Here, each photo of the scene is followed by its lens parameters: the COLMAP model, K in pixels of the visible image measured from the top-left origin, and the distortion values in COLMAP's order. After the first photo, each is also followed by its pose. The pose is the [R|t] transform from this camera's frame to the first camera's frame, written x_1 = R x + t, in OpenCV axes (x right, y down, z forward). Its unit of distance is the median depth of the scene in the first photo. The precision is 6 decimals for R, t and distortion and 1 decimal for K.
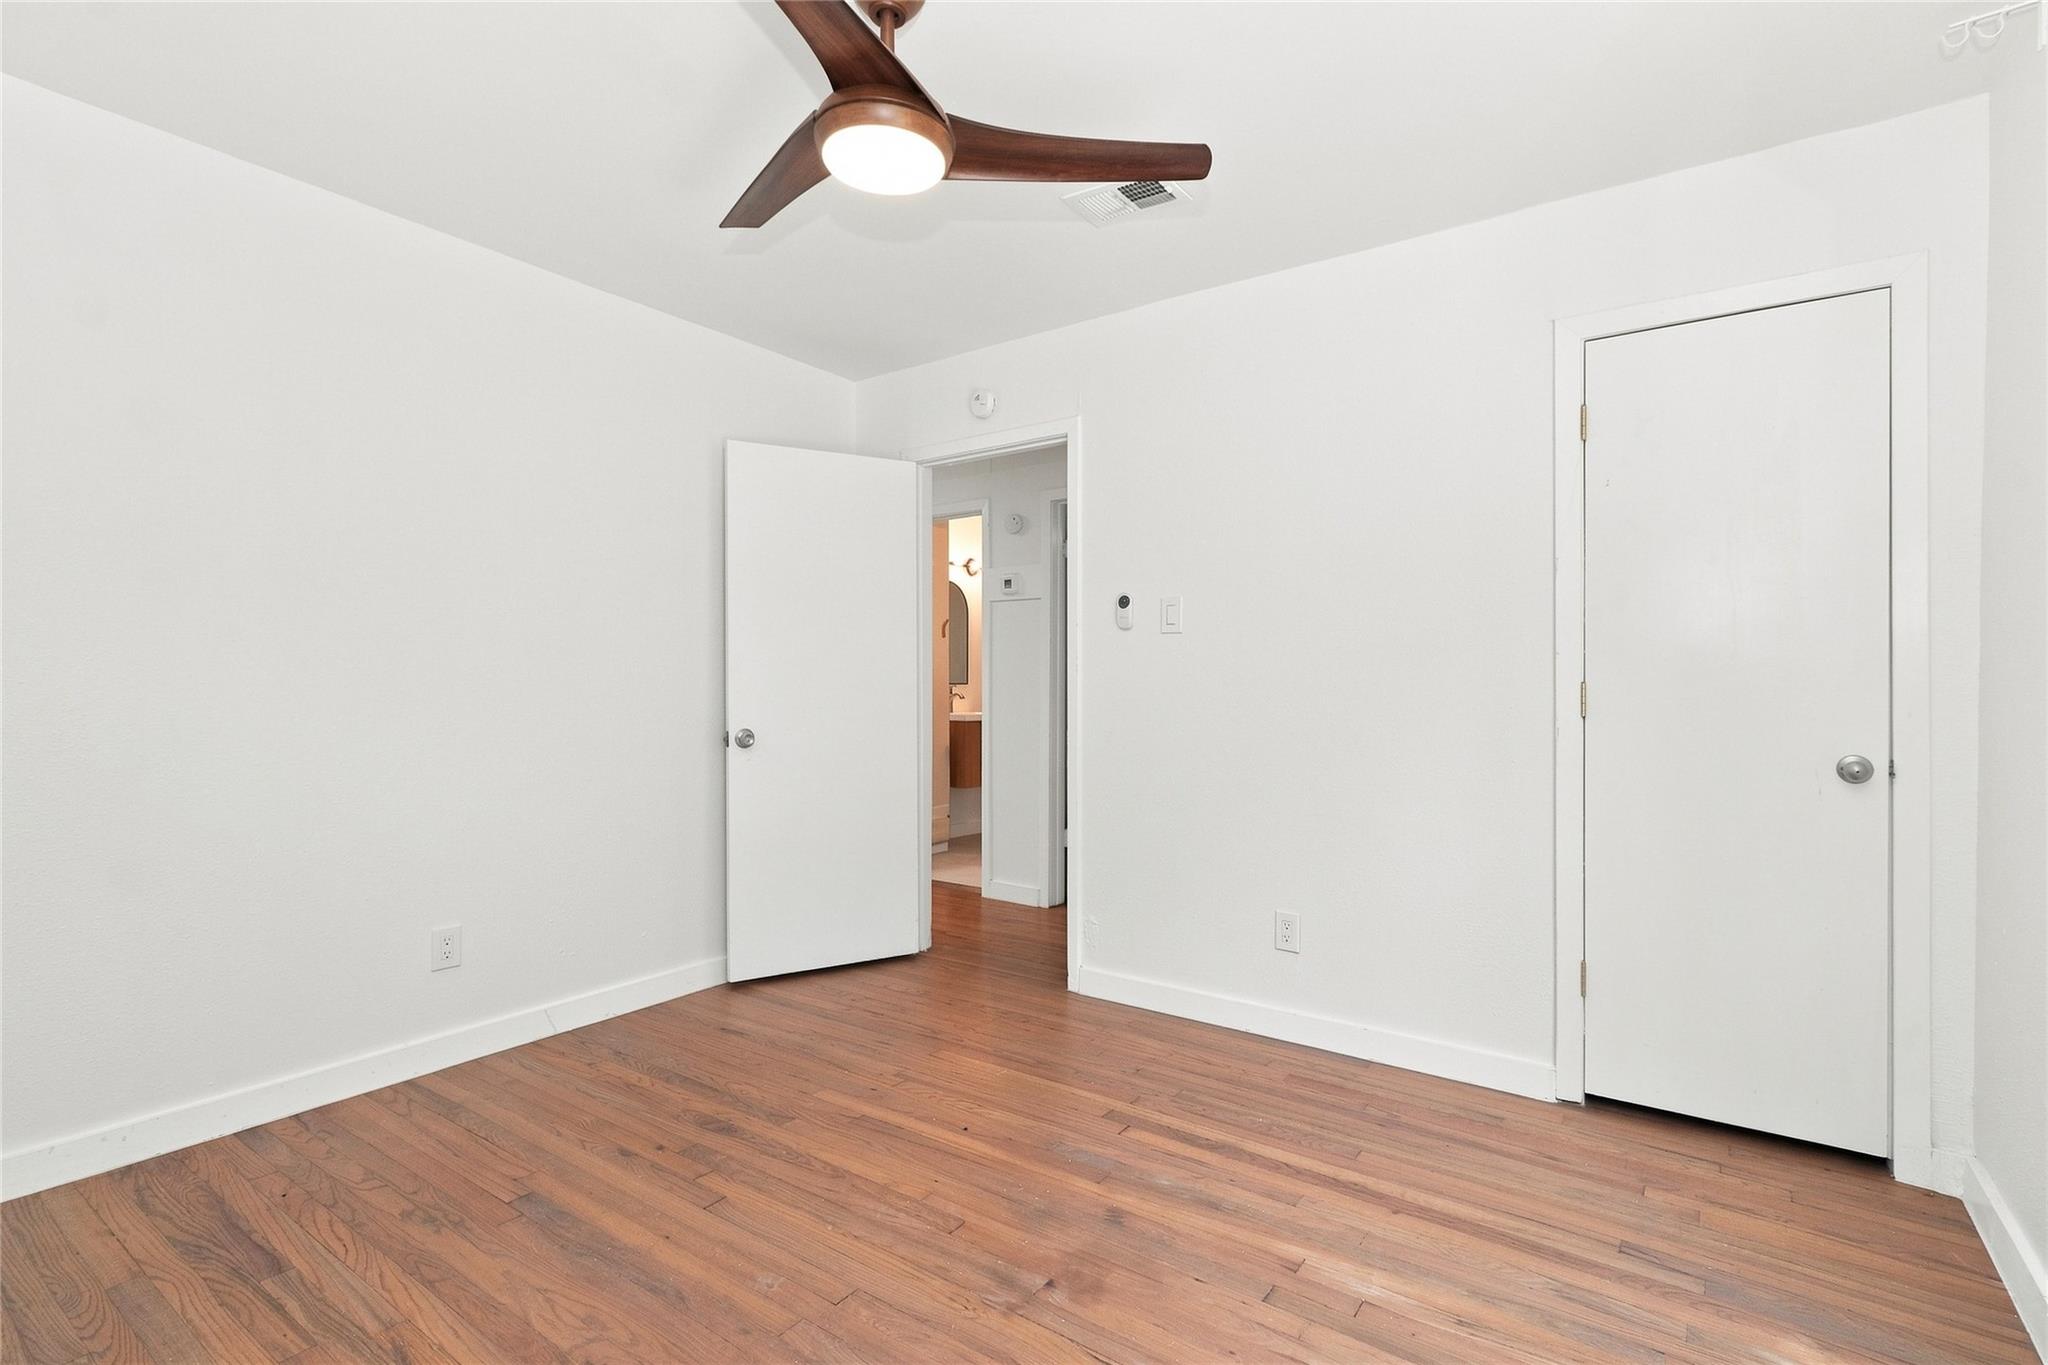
lens RADIAL K [[954.0, 0, 1030.0], [0, 954.0, 666.8], [0, 0, 1]] dist [0.003147, -0.000041]
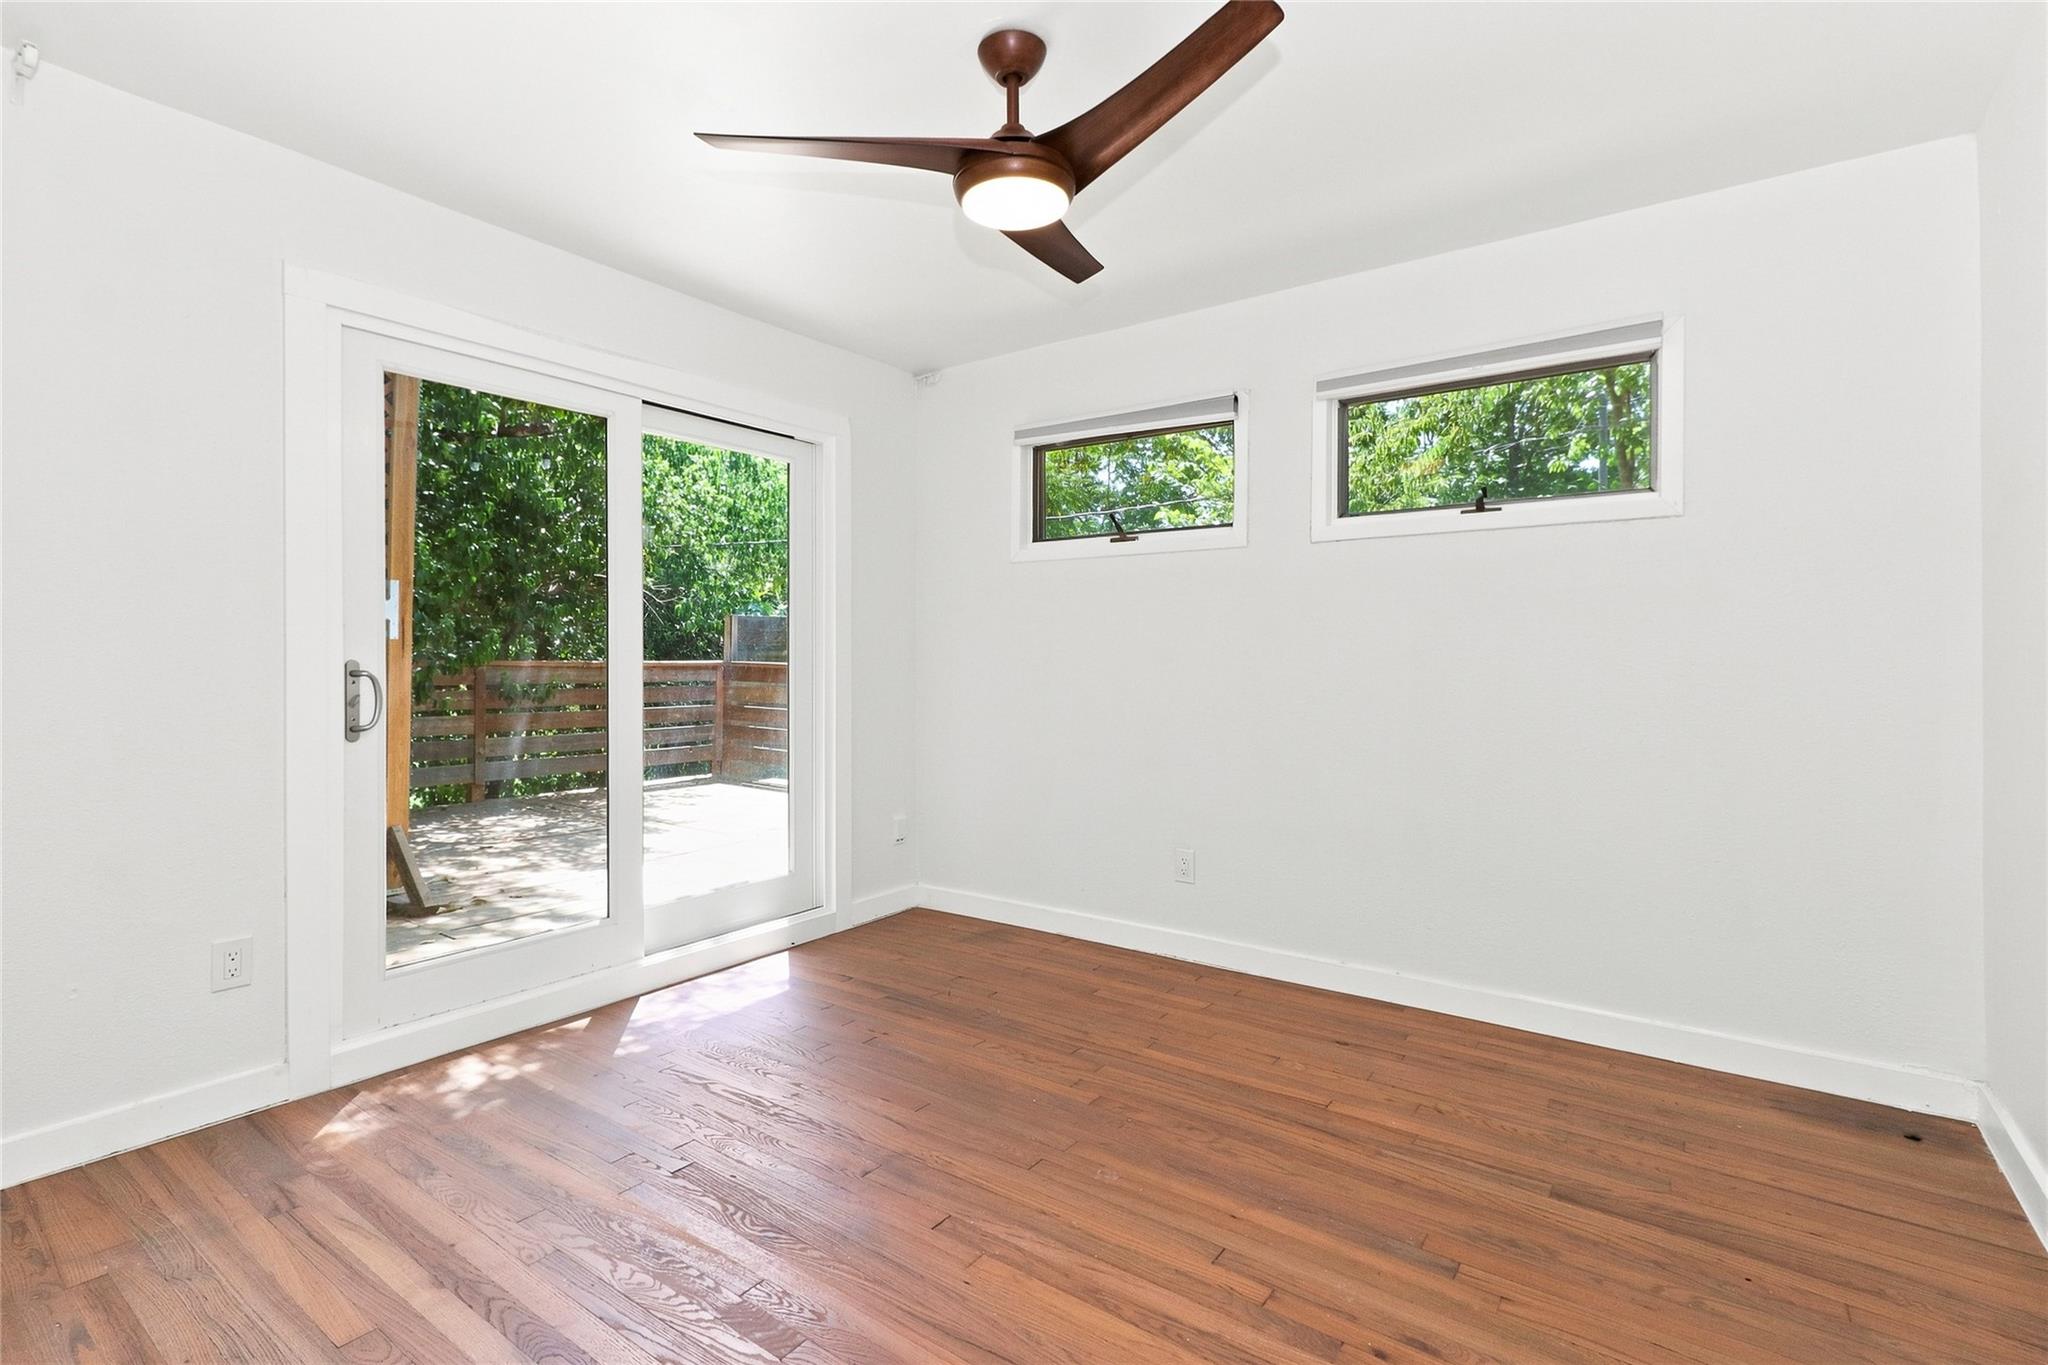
lens RADIAL K [[954.0, 0, 1030.0], [0, 954.0, 666.8], [0, 0, 1]] dist [0.003147, -0.000041]
pose [[-0.999963, -0.007418, 0.004383, -0.162629], [-0.007448, 0.999949, -0.006776, 0.031483], [-0.004332, -0.006808, -0.999967, 1.940803]]
